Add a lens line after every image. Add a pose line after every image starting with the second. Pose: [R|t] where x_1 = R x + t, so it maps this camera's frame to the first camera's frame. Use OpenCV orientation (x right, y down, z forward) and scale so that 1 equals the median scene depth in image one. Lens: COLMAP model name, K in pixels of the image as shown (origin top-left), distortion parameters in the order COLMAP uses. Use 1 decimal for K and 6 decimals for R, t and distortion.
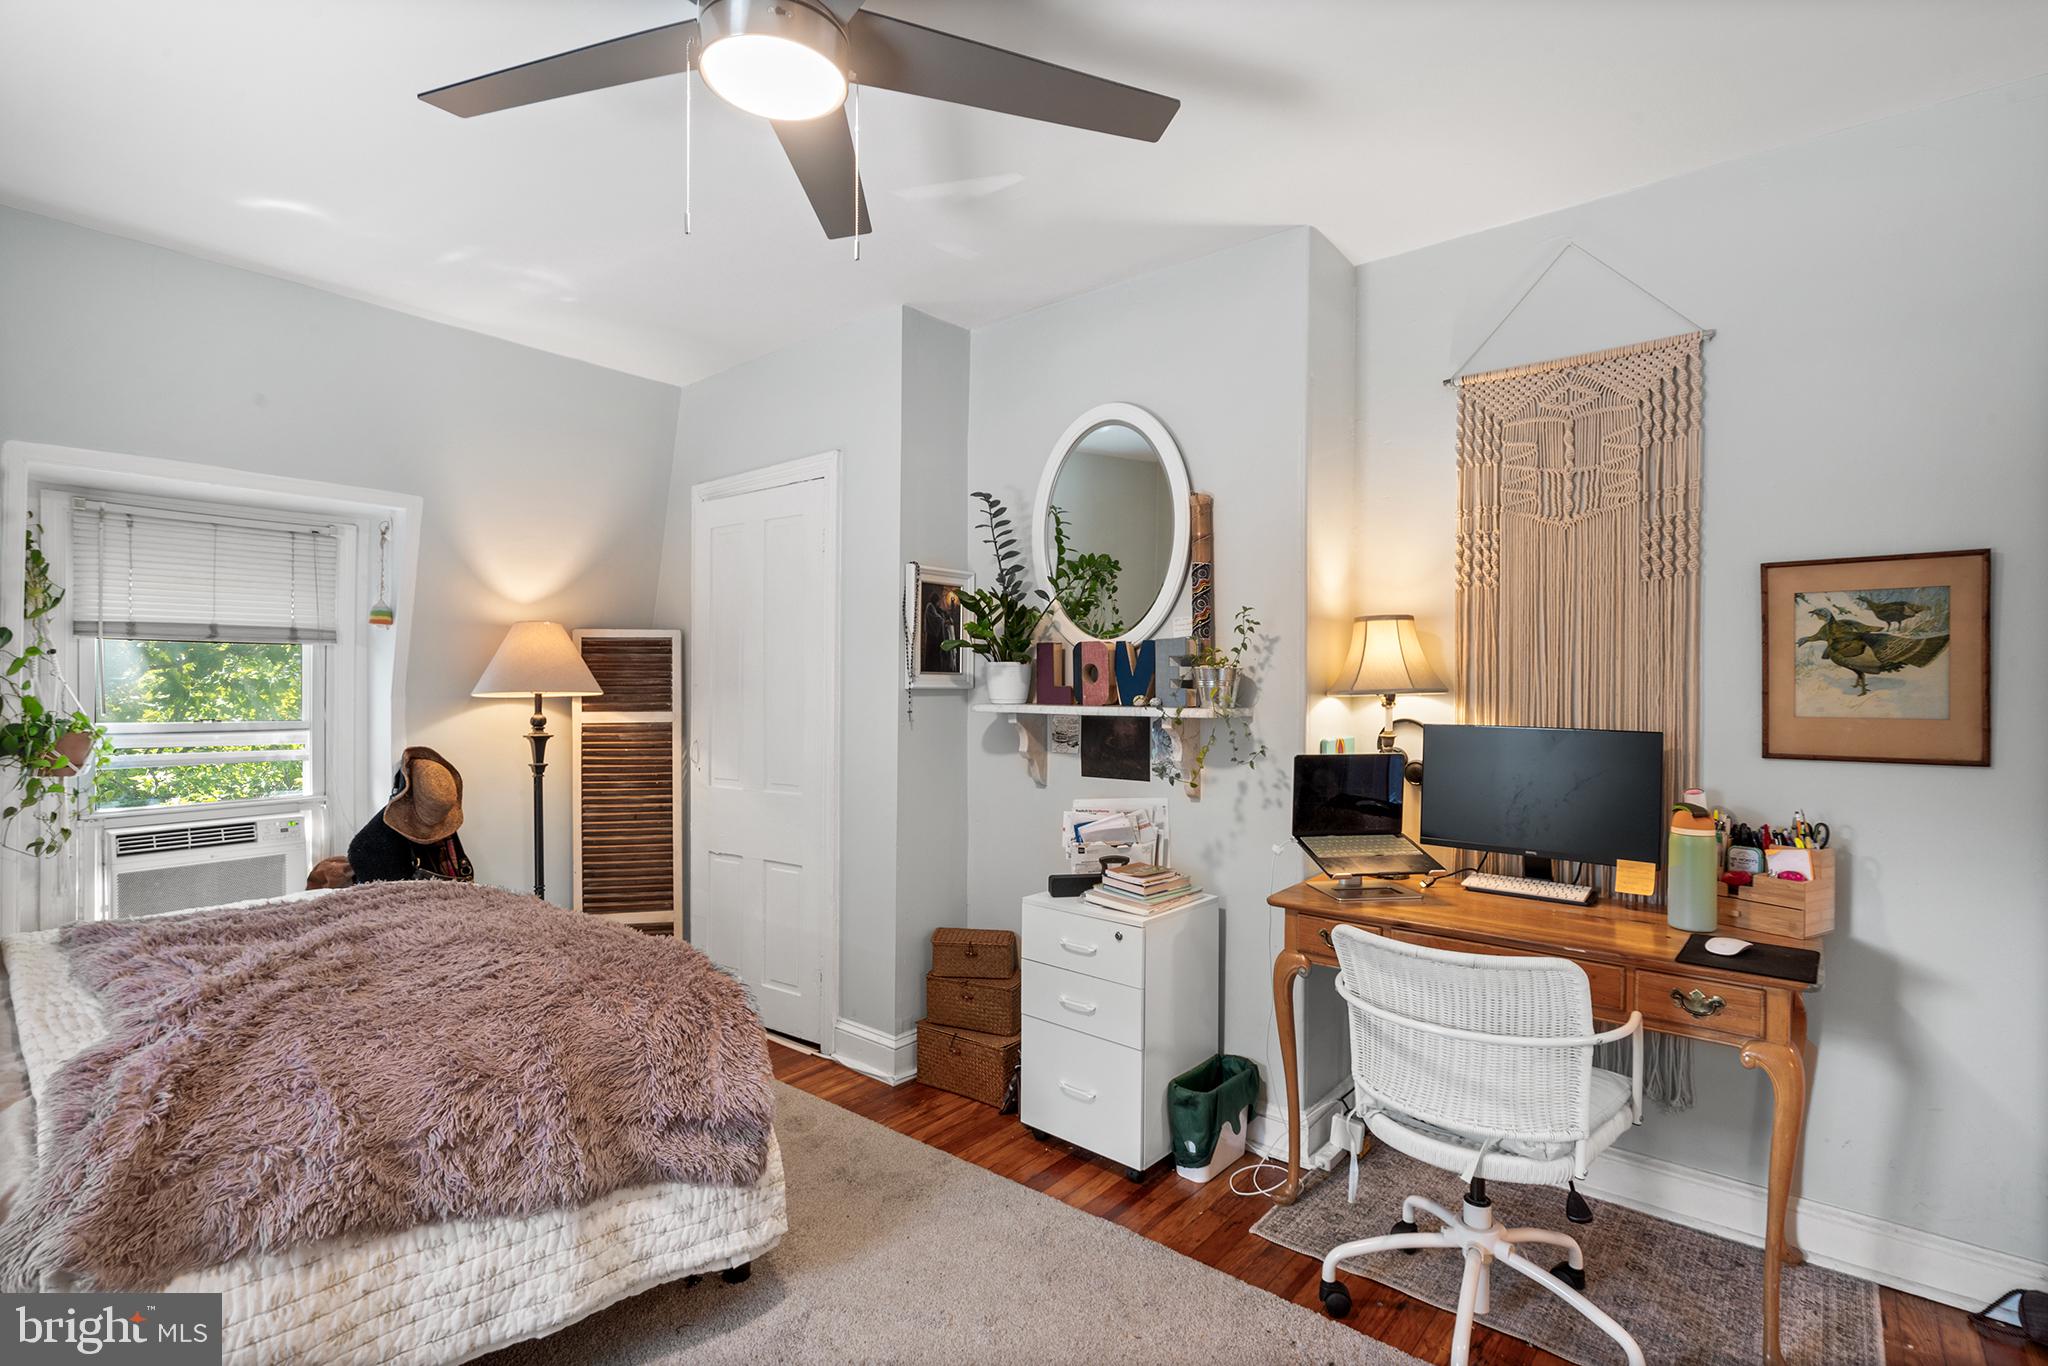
lens RADIAL K [[969.0, 0, 1024.5], [0, 969.0, 689.9], [0, 0, 1]] dist [0.002088, 0.000429]
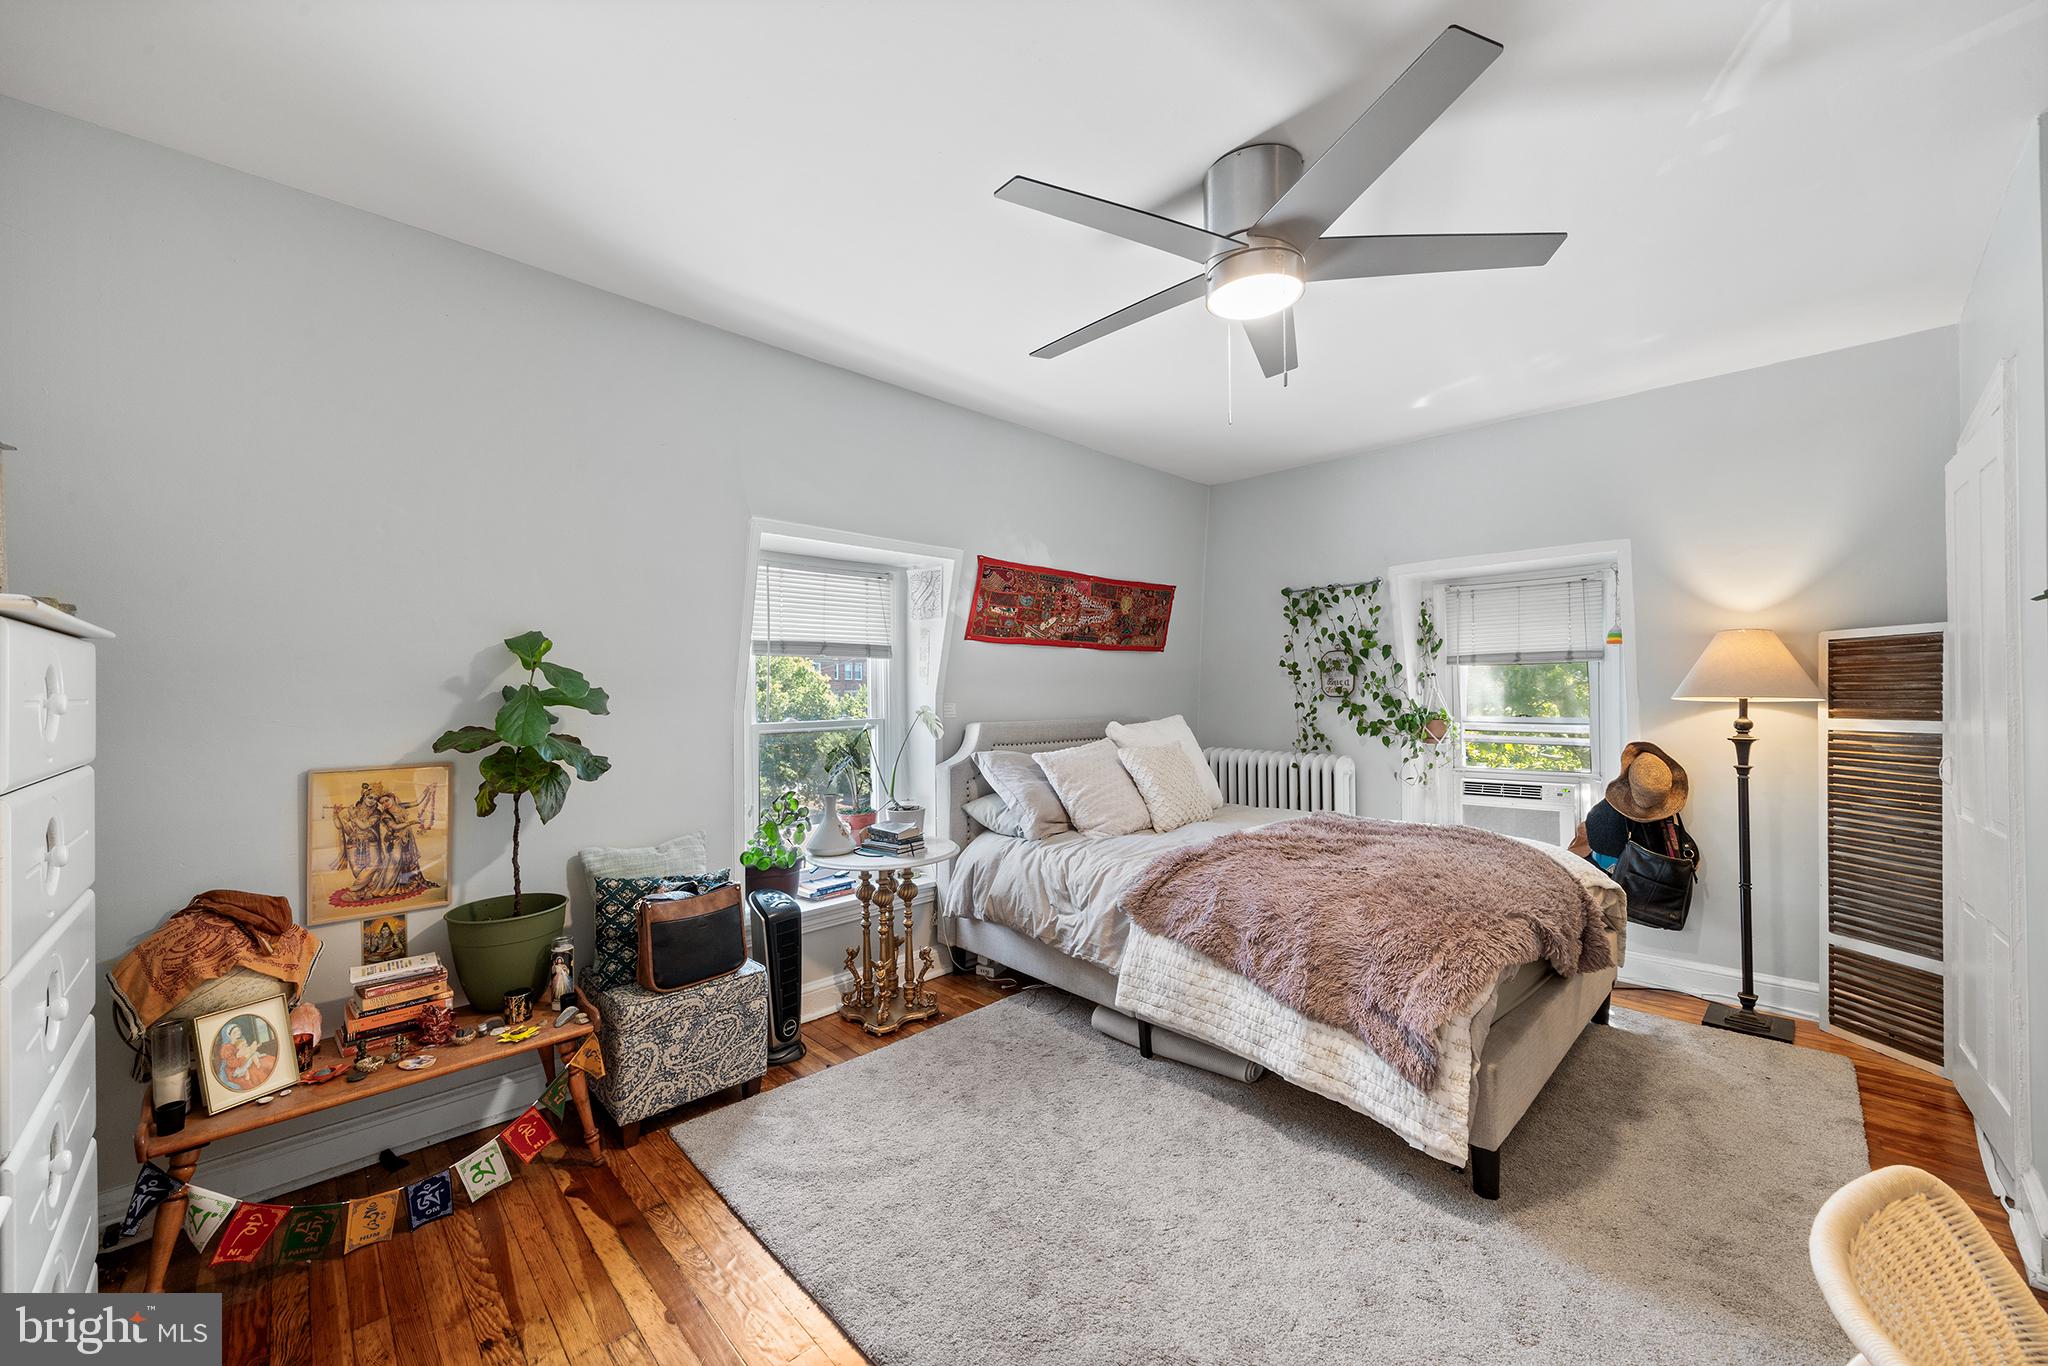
lens RADIAL K [[790.5, 0, 1024.0], [0, 790.5, 683.0], [0, 0, 1]] dist [-0.000232, 0.000299]
pose [[-0.110272, -0.014812, -0.993791, 0.456051], [0.003958, 0.999874, -0.015342, -0.003241], [0.993894, -0.005625, -0.110199, 0.341940]]
